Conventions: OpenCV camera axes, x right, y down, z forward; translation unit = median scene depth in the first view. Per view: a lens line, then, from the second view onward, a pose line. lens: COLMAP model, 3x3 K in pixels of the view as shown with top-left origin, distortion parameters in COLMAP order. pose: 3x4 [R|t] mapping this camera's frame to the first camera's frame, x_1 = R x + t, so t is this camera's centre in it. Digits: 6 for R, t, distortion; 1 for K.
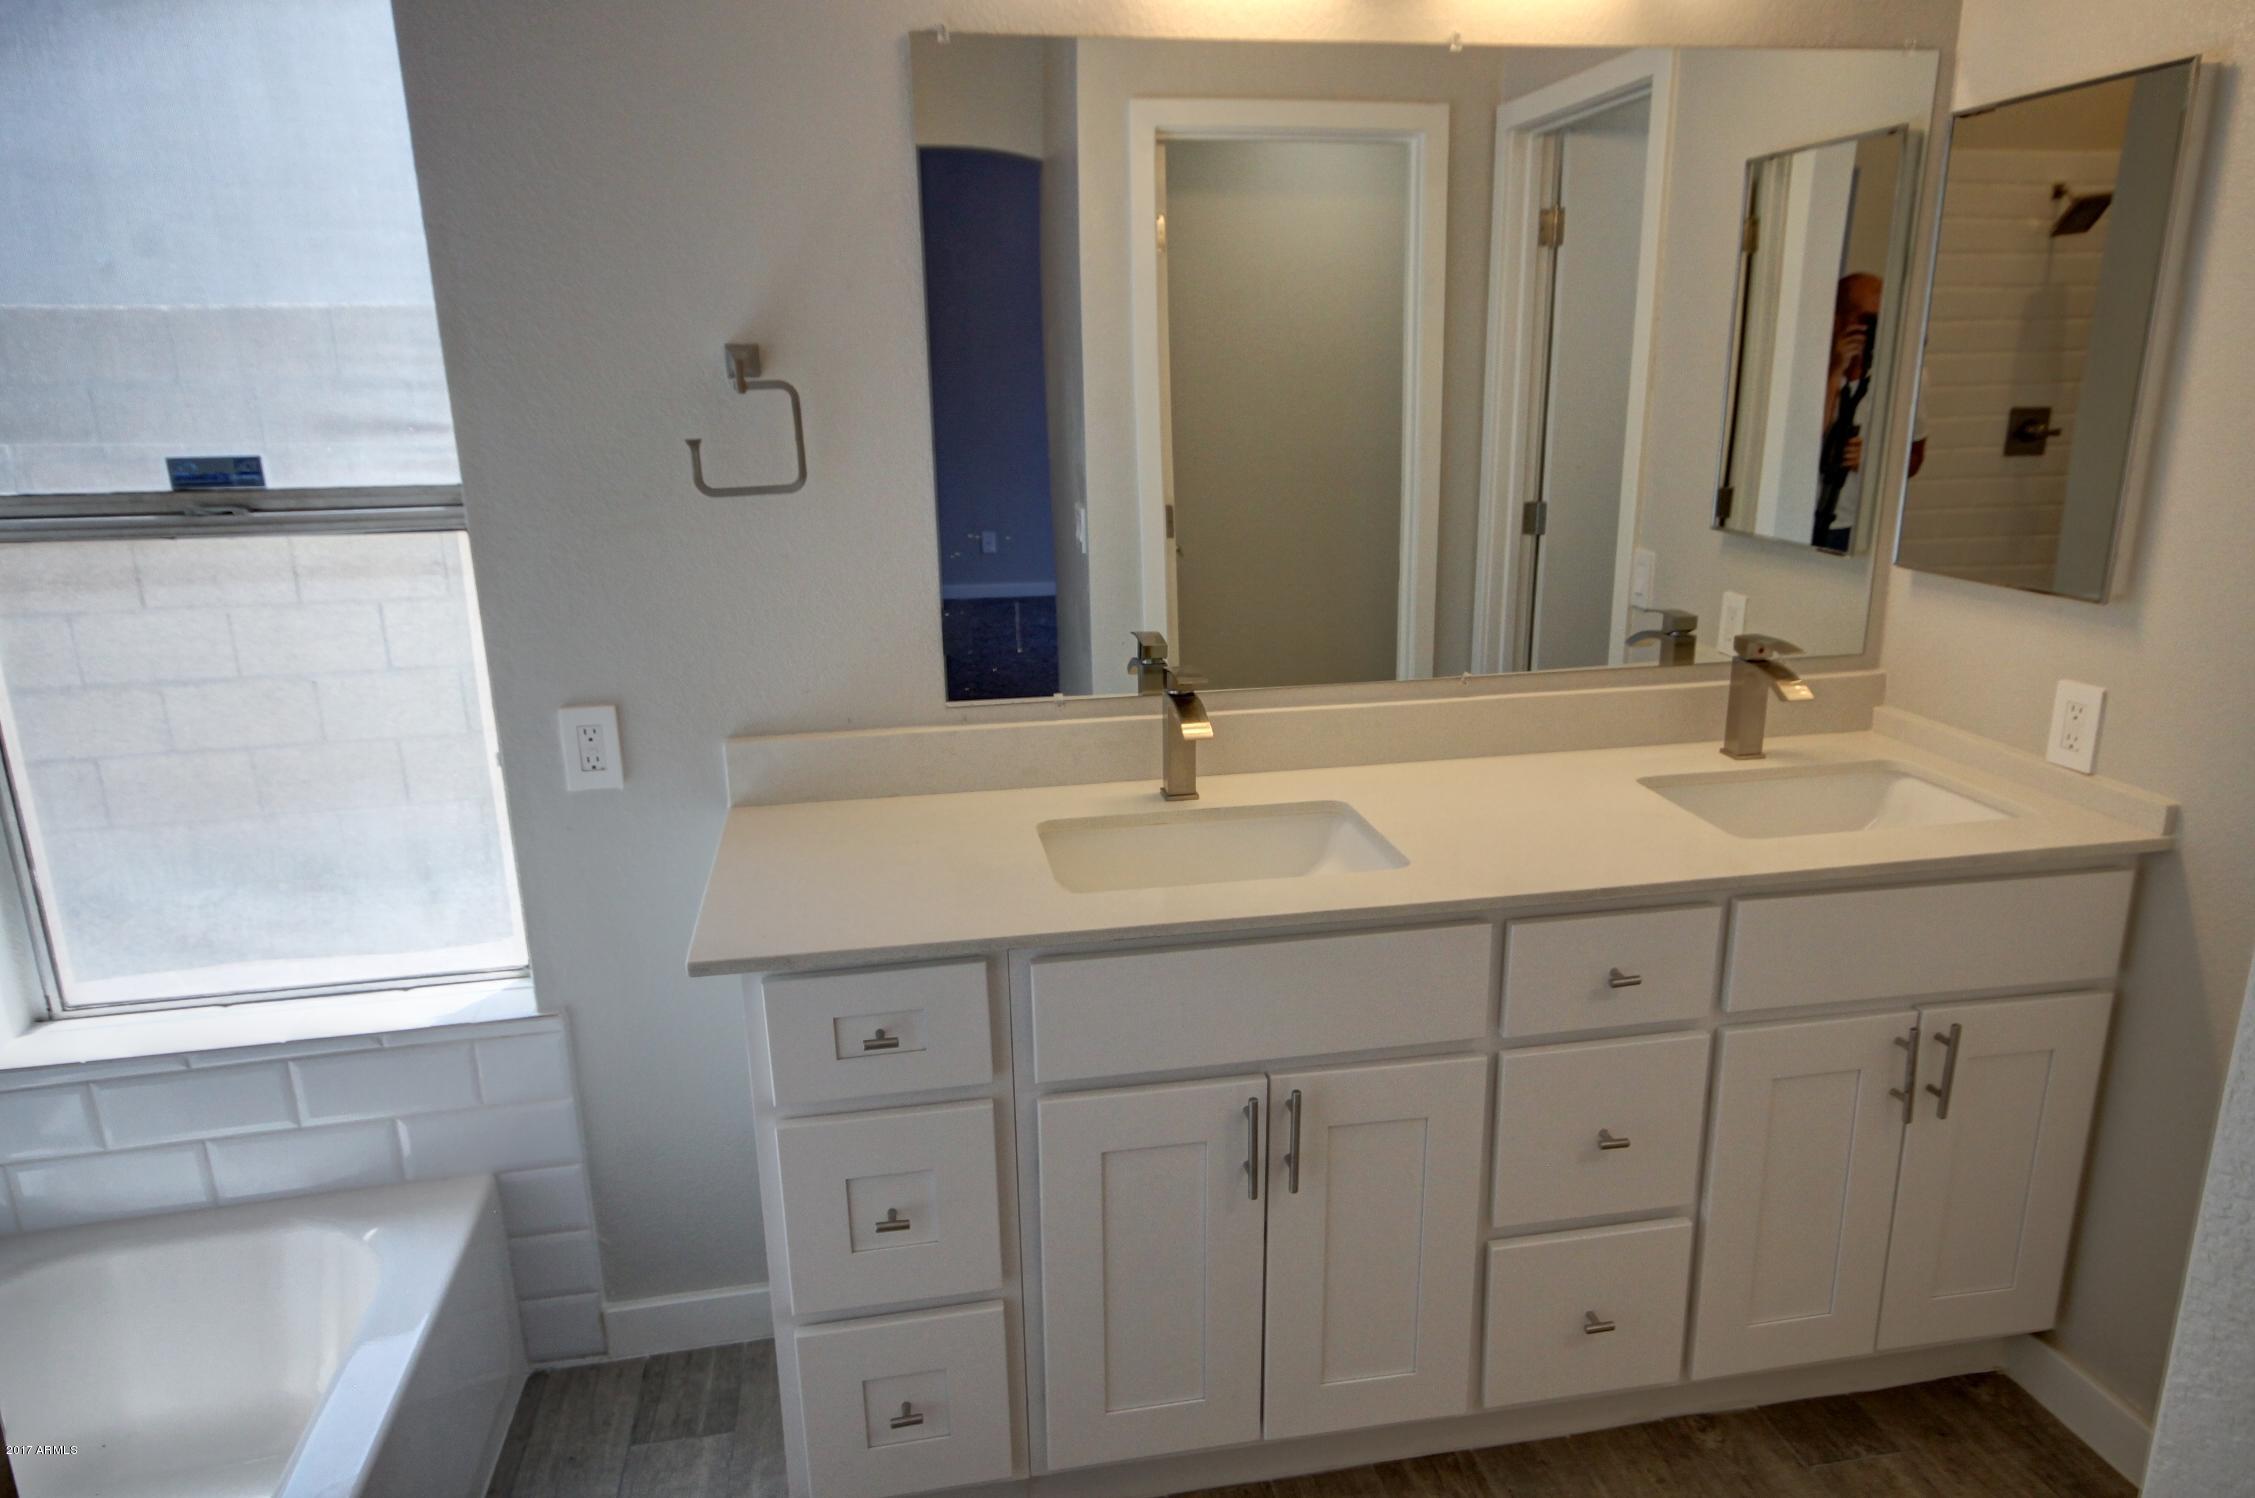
lens RADIAL K [[1411.8, 0, 1132.6], [0, 1411.8, 749.7], [0, 0, 1]] dist [0.004026, 0.000610]
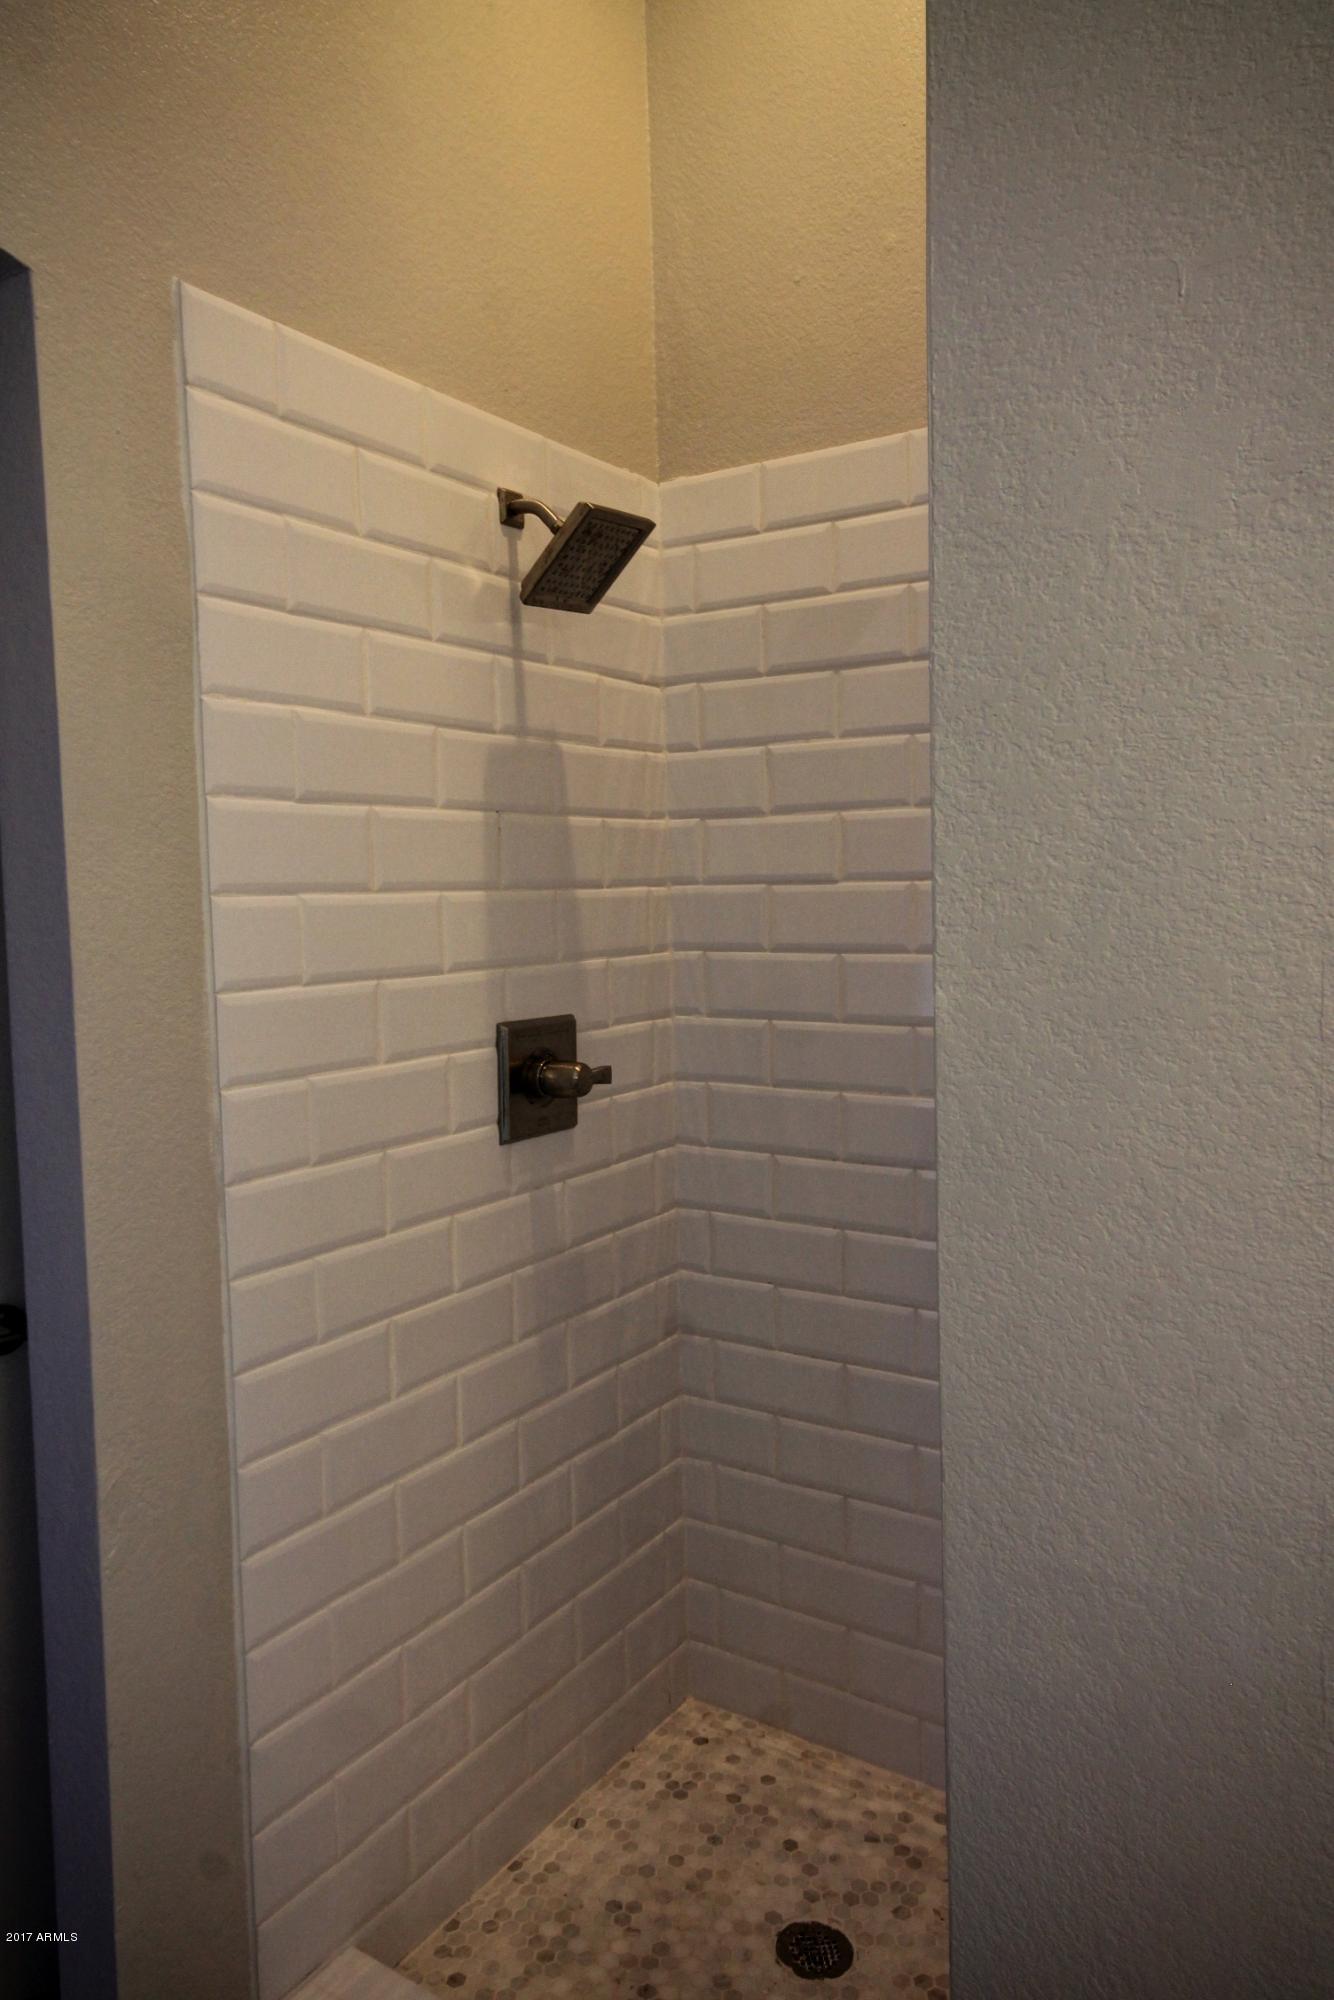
lens RADIAL K [[1252.1, 0, 687.1], [0, 1252.1, 992.6], [0, 0, 1]] dist [0.004026, 0.000610]
pose [[0.711363, -0.063924, 0.699912, 0.843906], [0.191413, 0.975832, -0.105420, -0.415842], [-0.676257, 0.208964, 0.706407, 1.457165]]
